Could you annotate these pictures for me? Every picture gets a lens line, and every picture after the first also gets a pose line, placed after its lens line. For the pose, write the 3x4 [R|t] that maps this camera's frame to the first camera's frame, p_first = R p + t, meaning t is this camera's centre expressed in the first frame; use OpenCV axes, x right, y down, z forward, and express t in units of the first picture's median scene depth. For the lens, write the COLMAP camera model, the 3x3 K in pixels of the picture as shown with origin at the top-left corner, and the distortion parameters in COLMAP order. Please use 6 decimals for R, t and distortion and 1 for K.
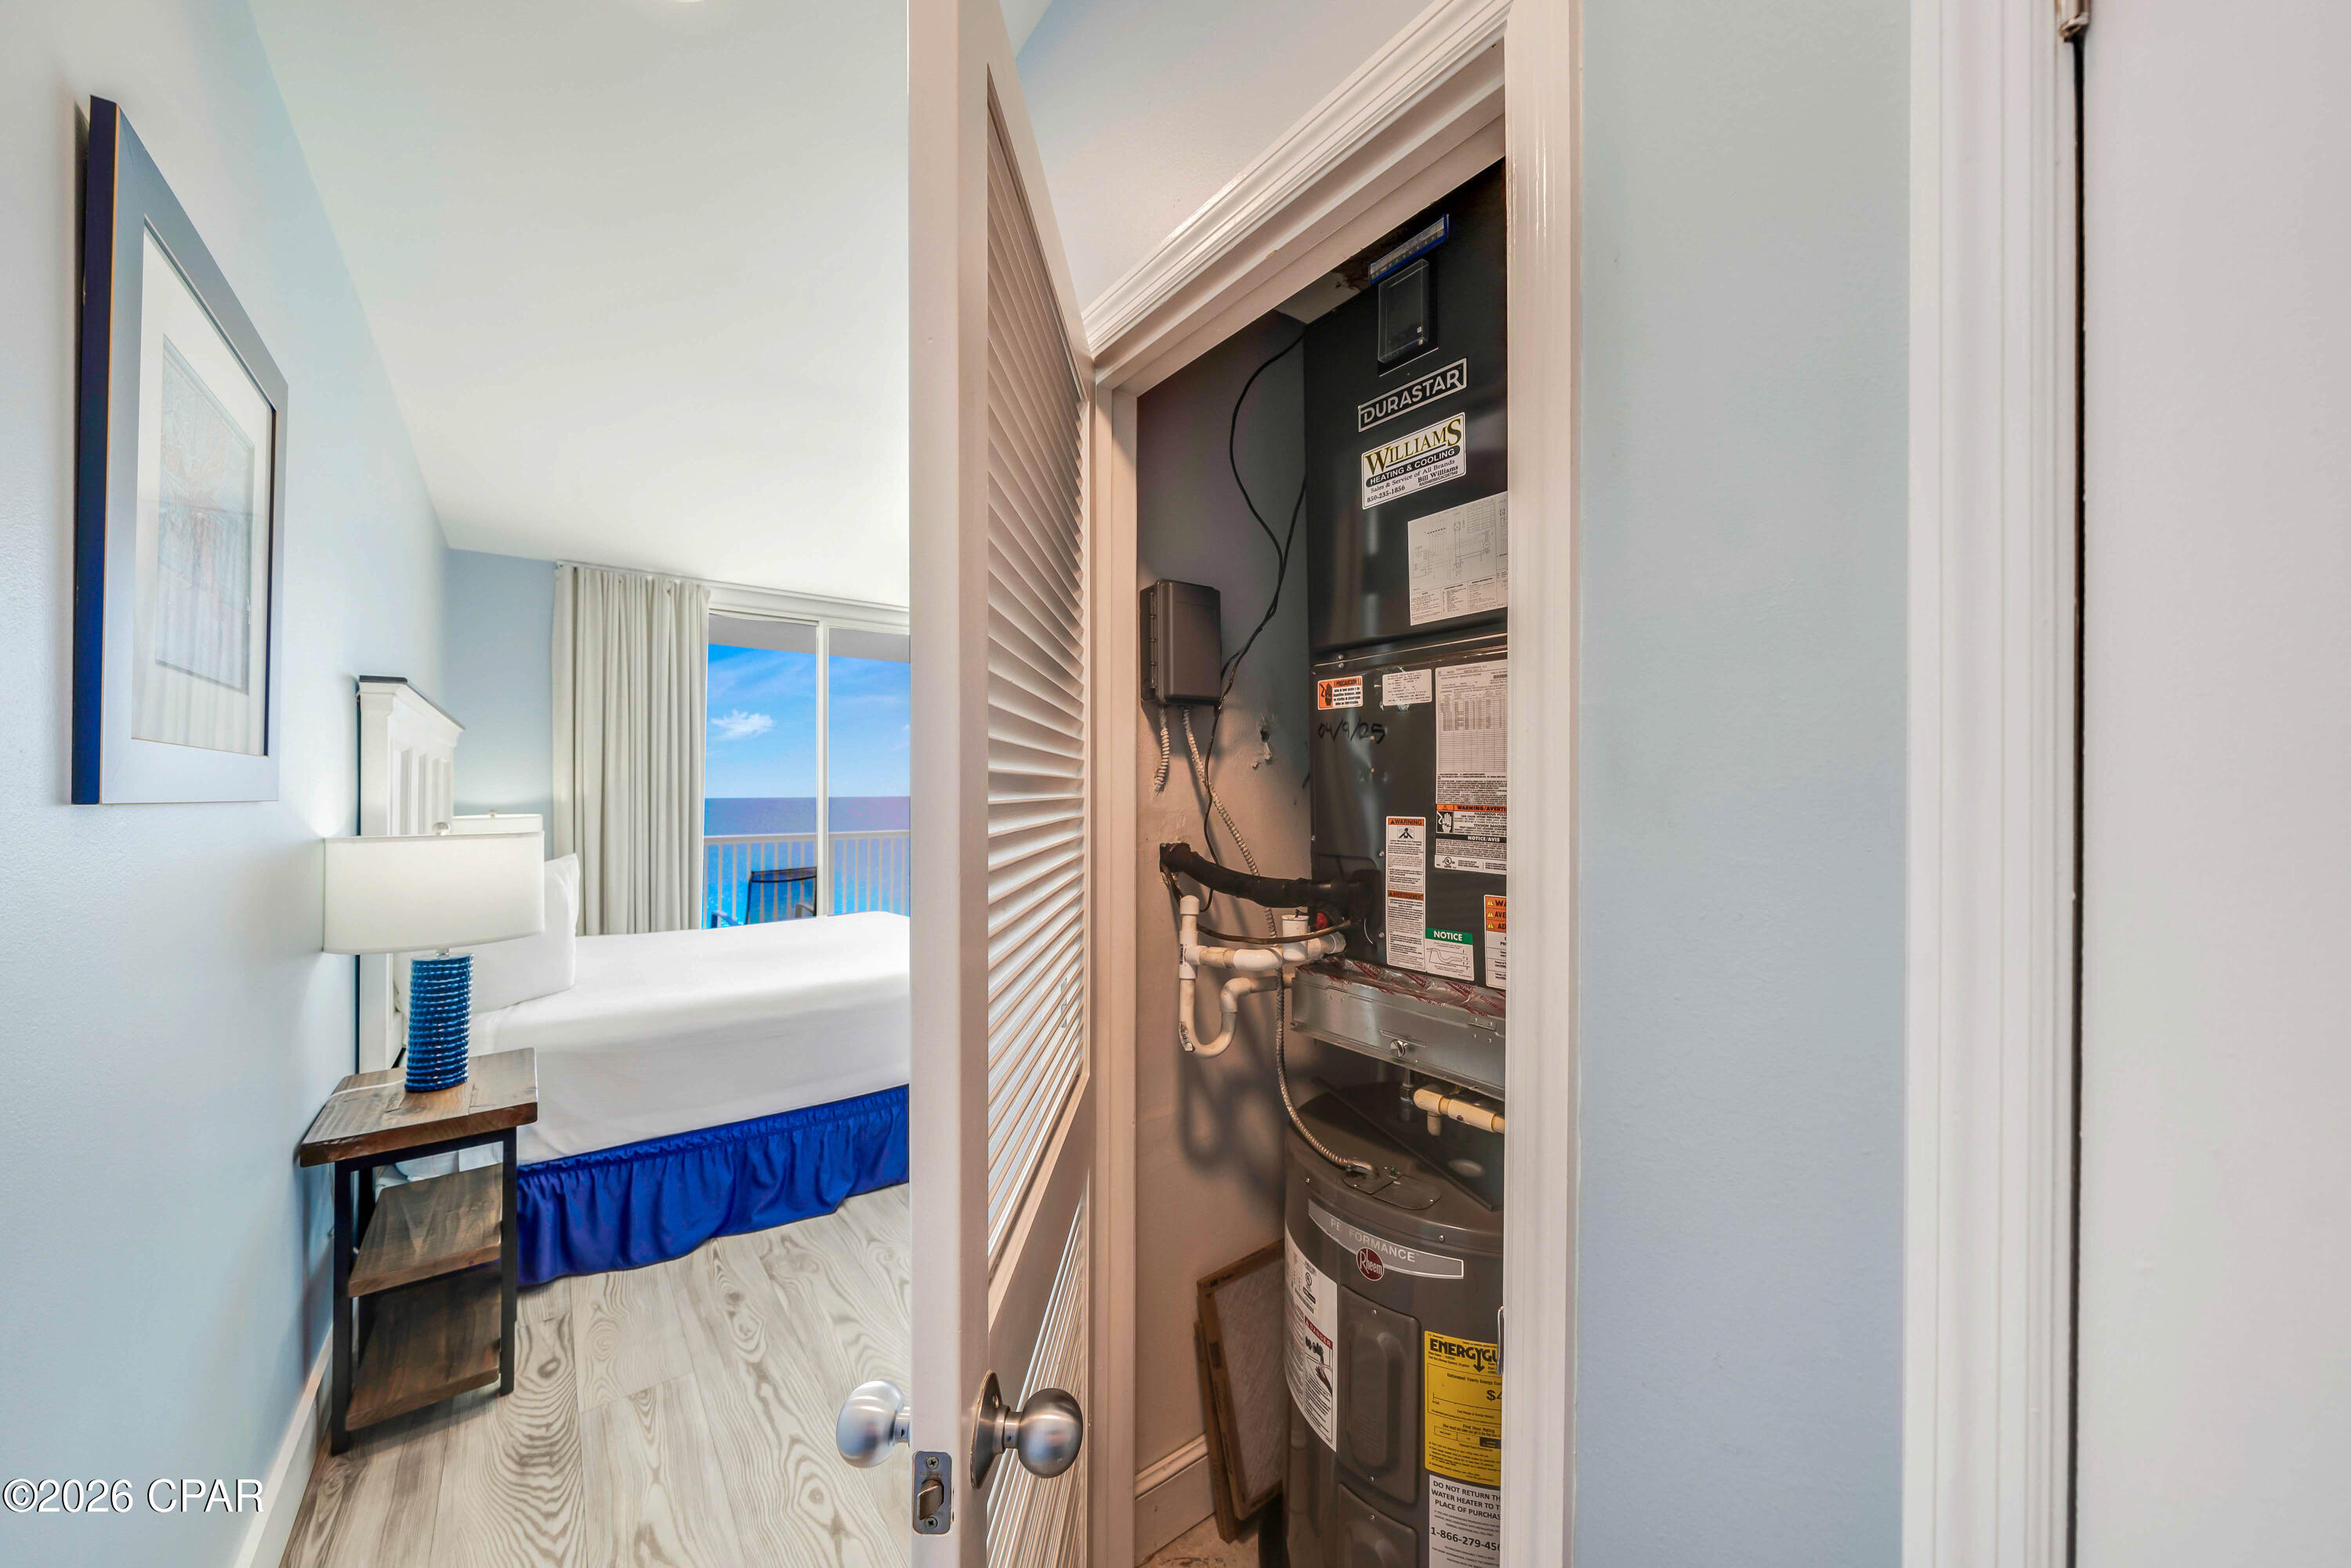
lens RADIAL K [[815.4, 0, 1168.2], [0, 815.4, 792.0], [0, 0, 1]] dist [-0.005343, 0.000569]
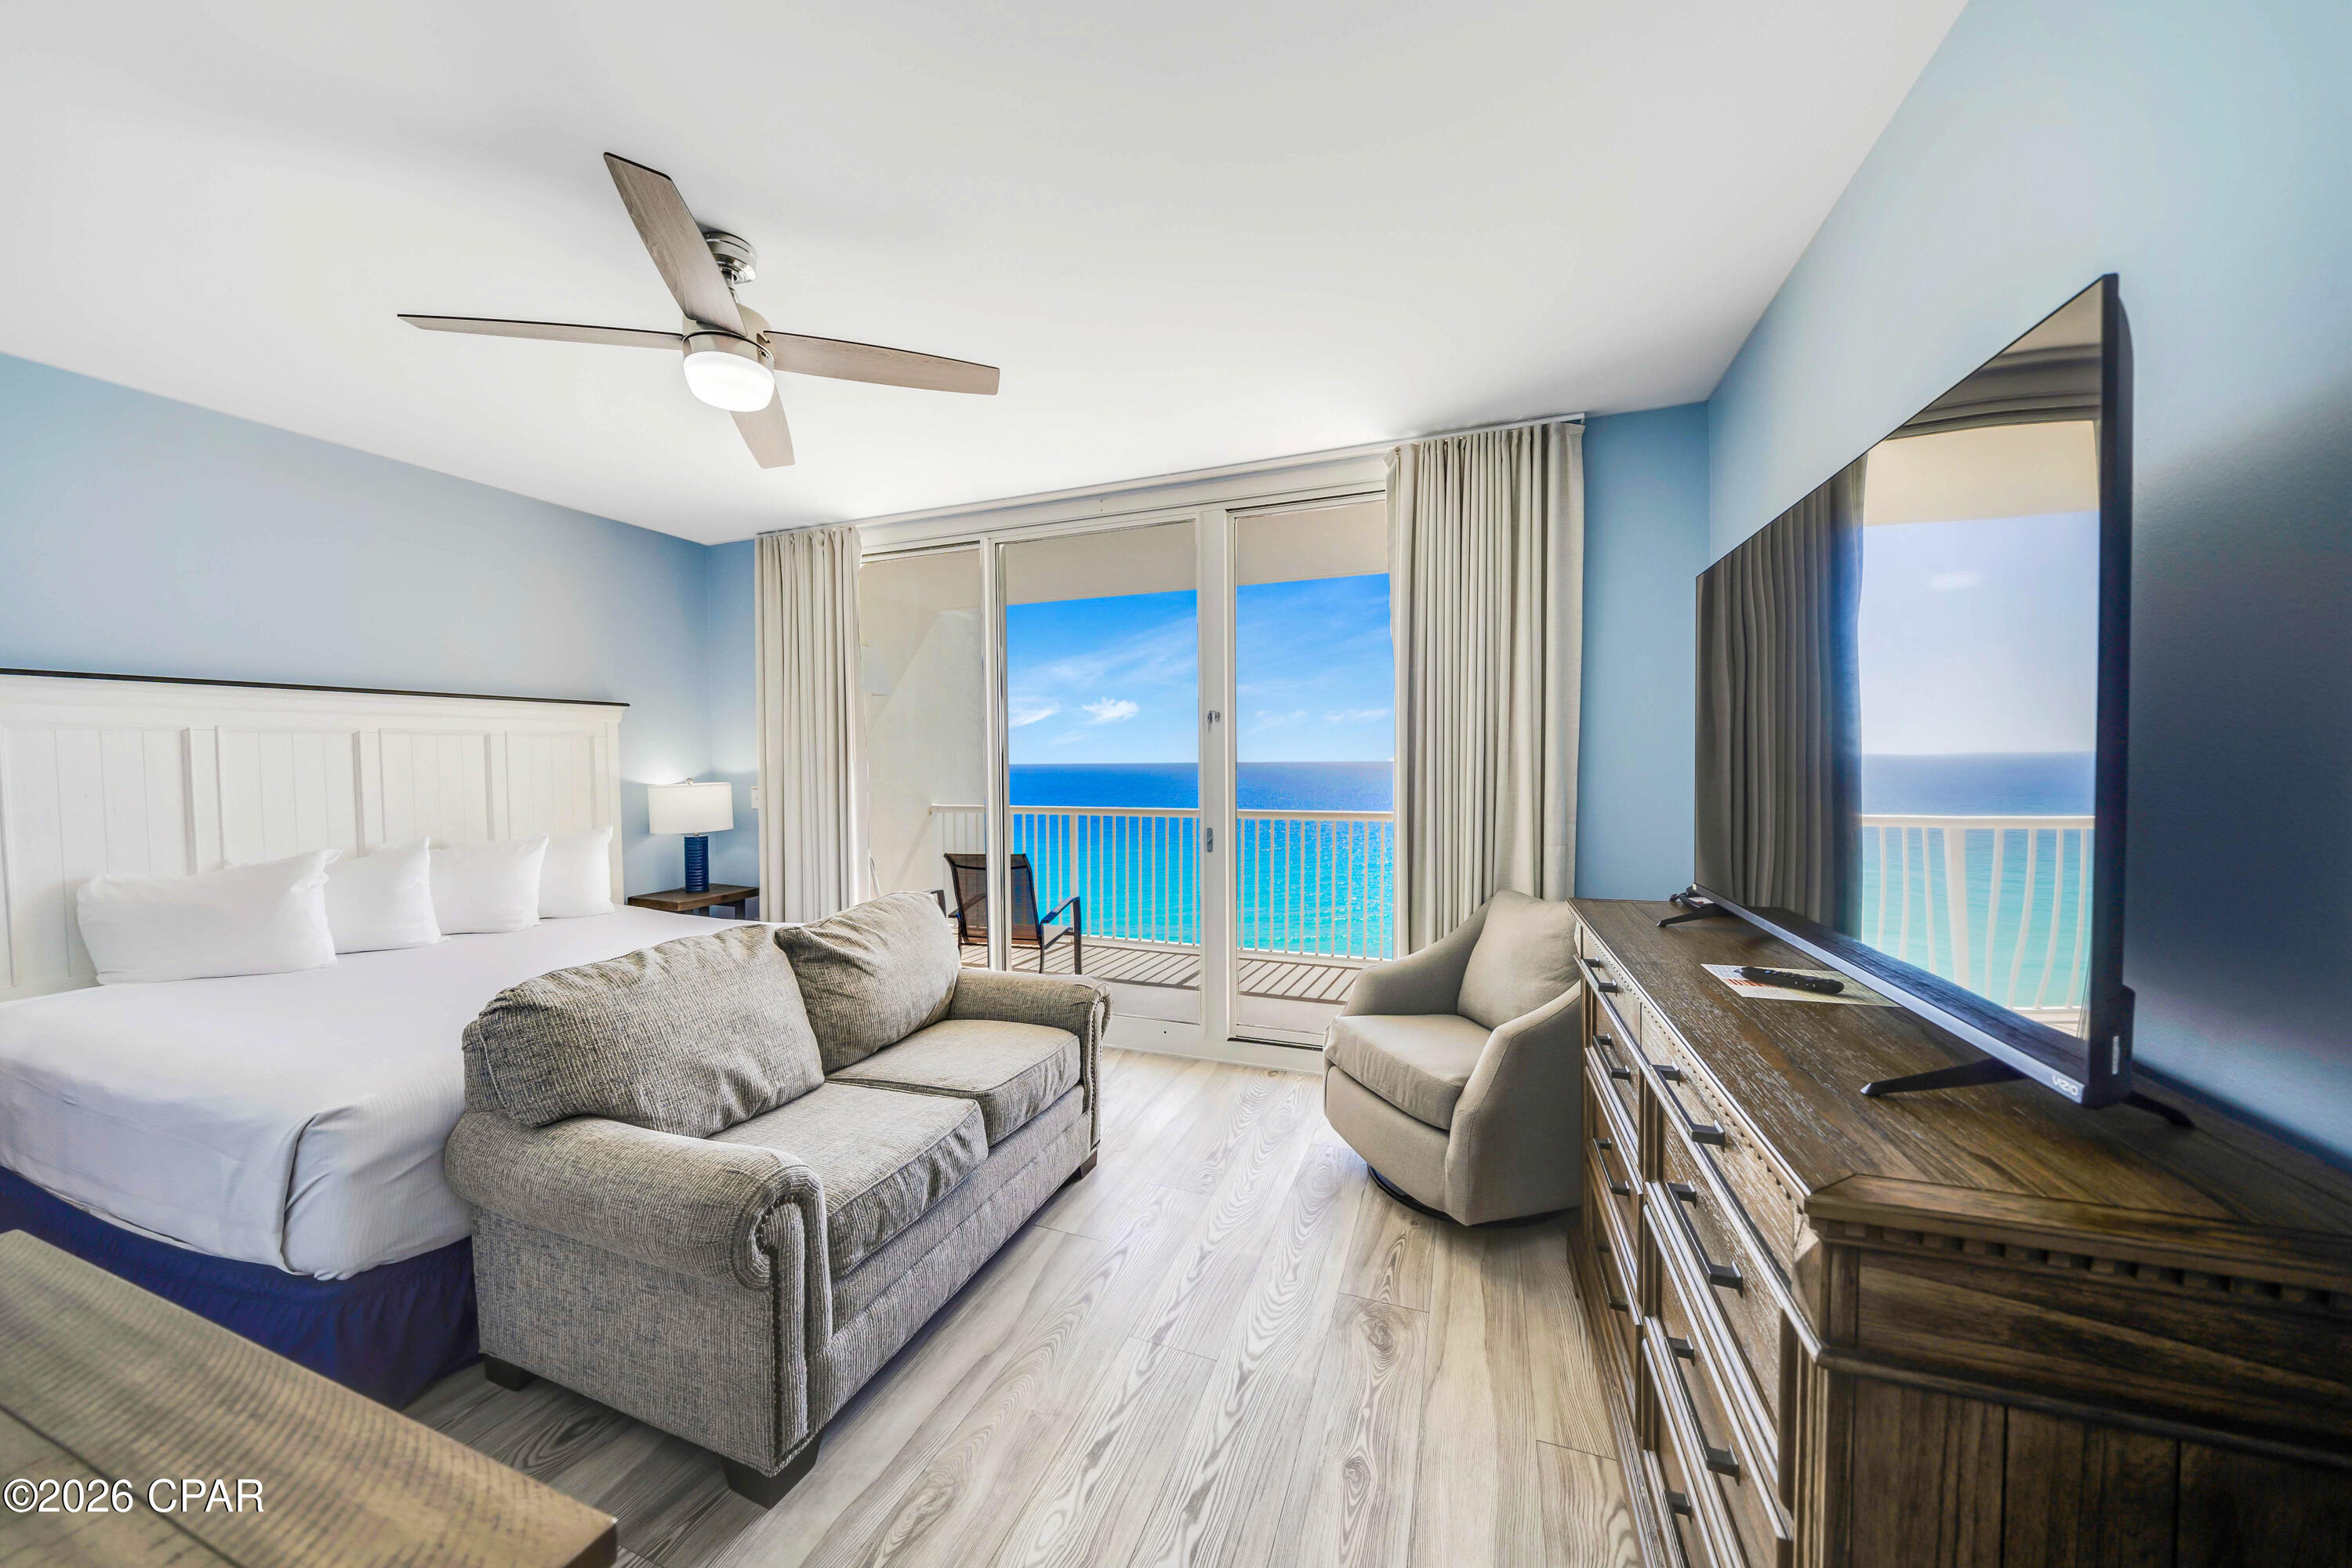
lens RADIAL K [[815.7, 0, 1162.0], [0, 815.7, 780.1], [0, 0, 1]] dist [-0.005343, 0.000569]
pose [[0.522078, 0.016349, -0.852741, 0.810241], [0.013188, 0.999542, 0.027238, 0.002514], [0.852796, -0.025466, 0.521623, 1.823294]]
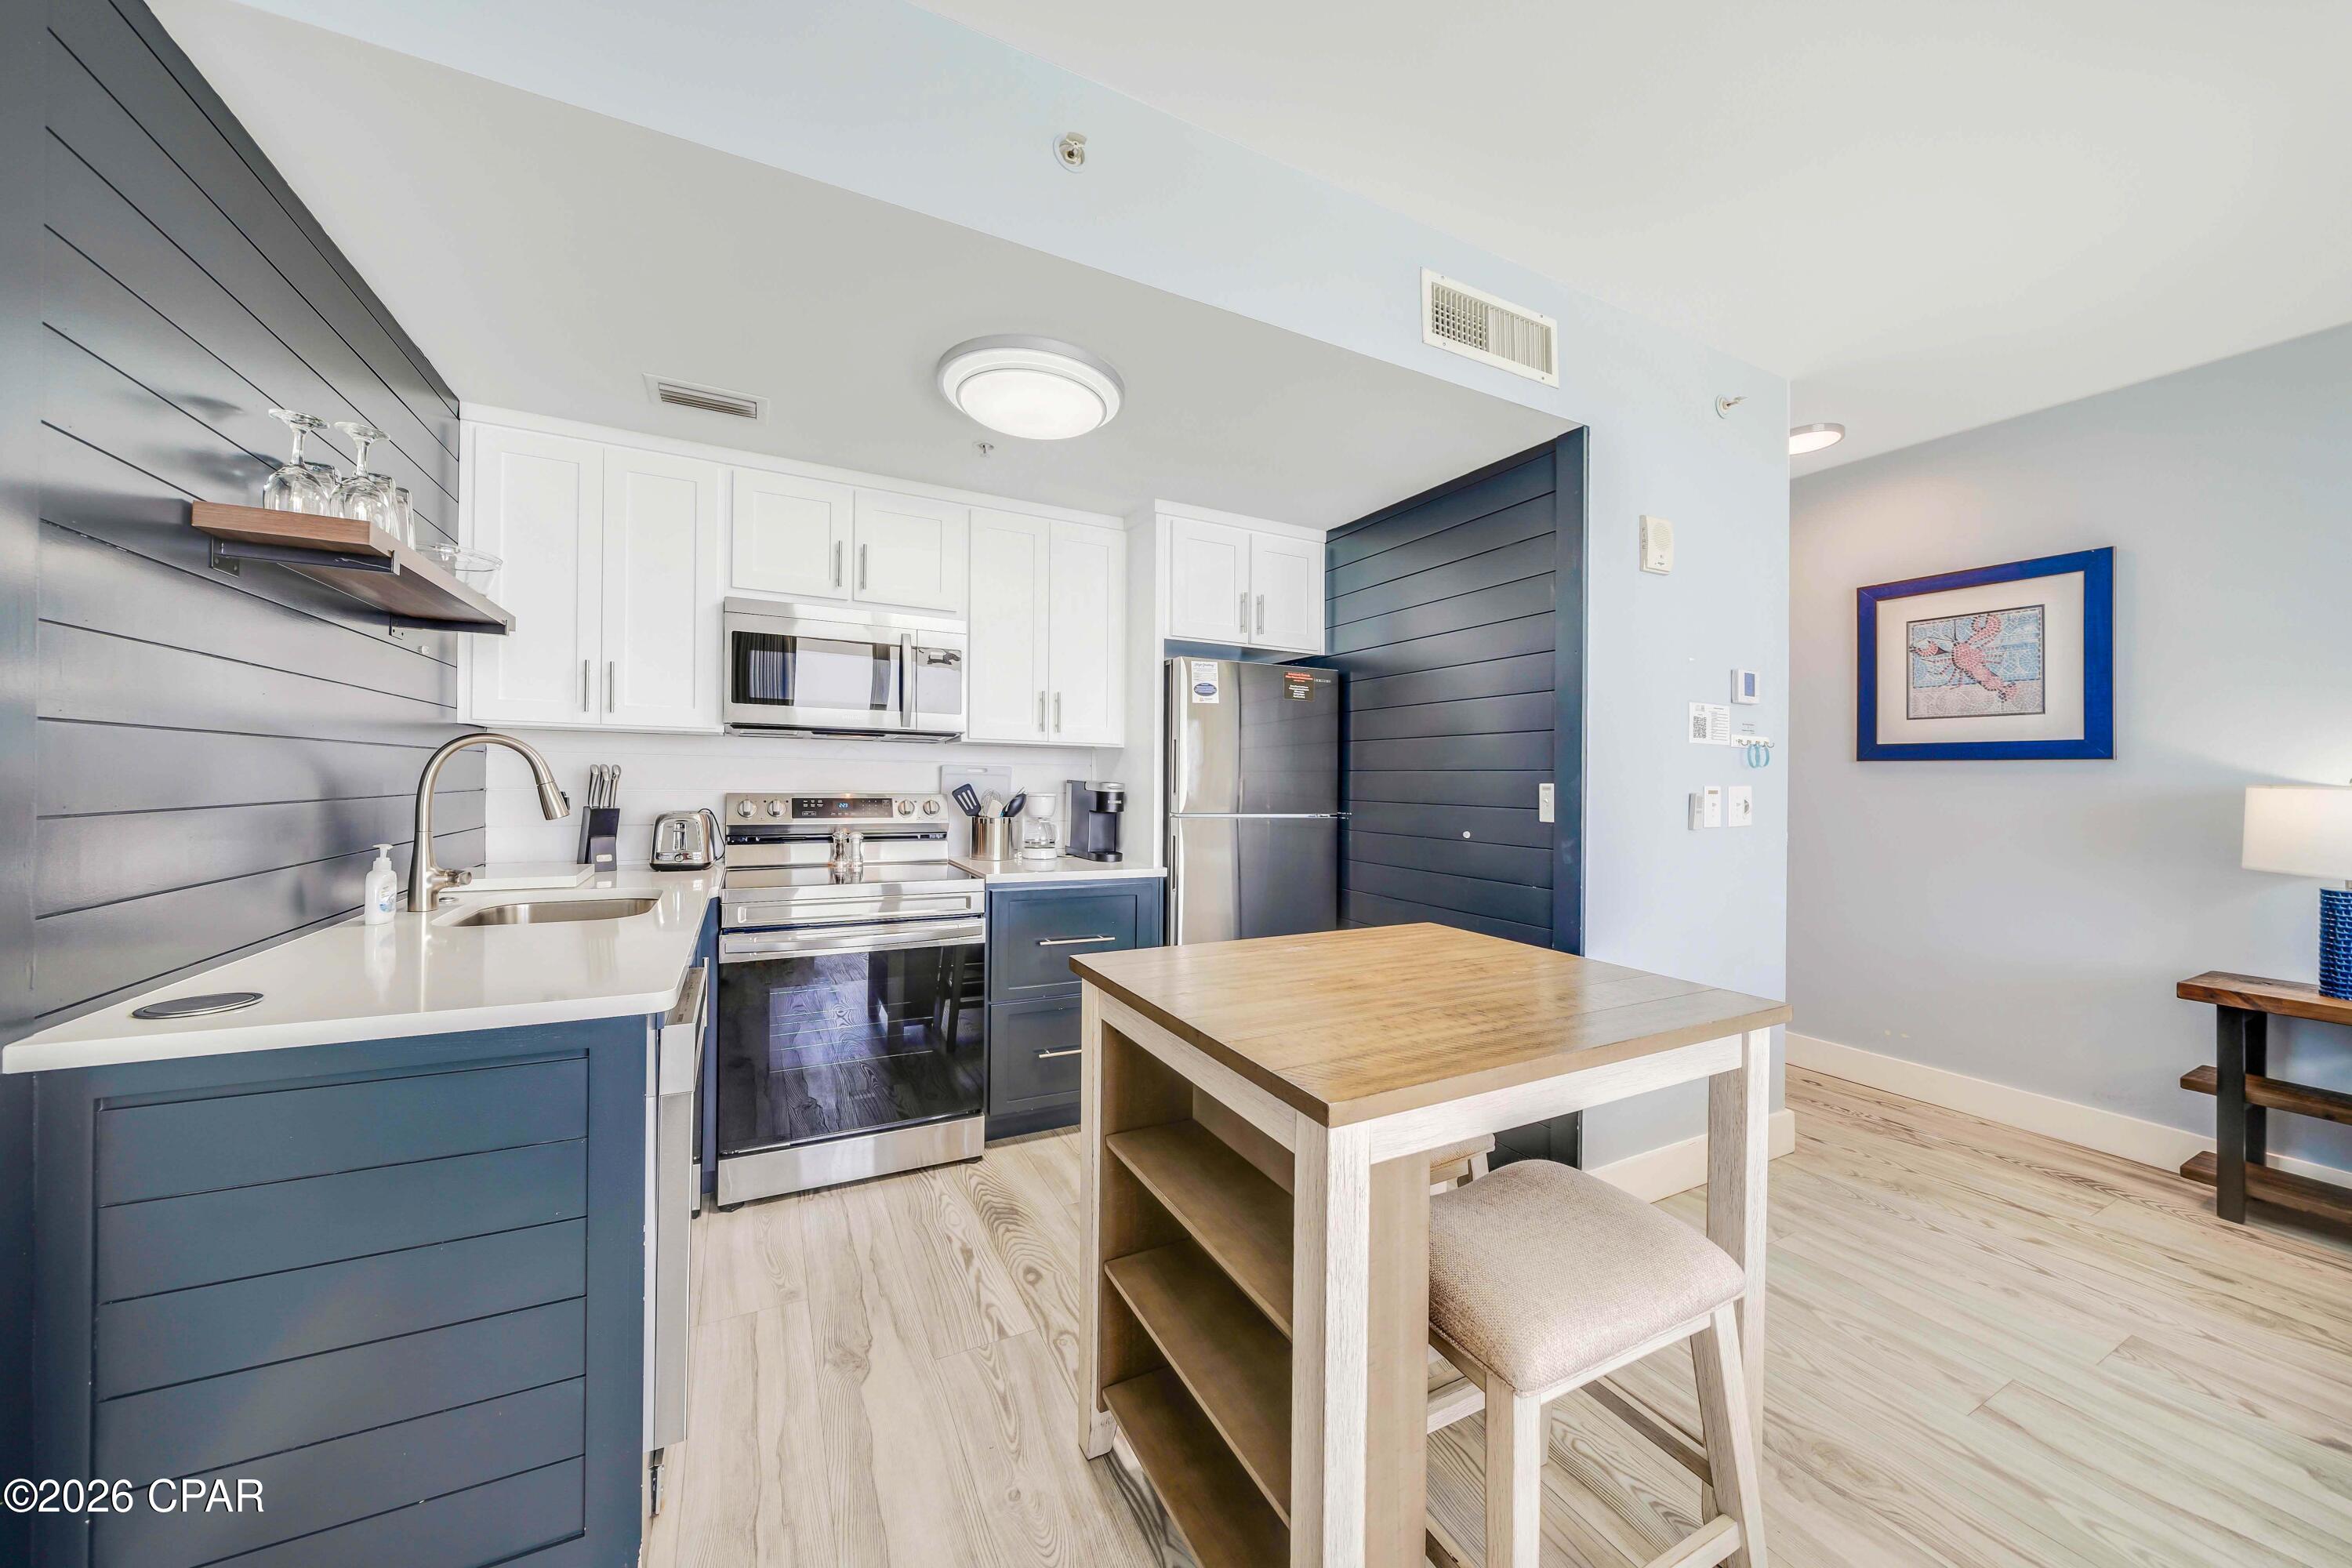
lens RADIAL K [[815.7, 0, 1165.2], [0, 815.7, 783.5], [0, 0, 1]] dist [-0.005343, 0.000569]
pose [[-0.983482, -0.022078, 0.179653, 0.533830], [-0.022217, 0.999752, 0.001237, 0.074288], [-0.179636, -0.002774, -0.983729, 2.208805]]
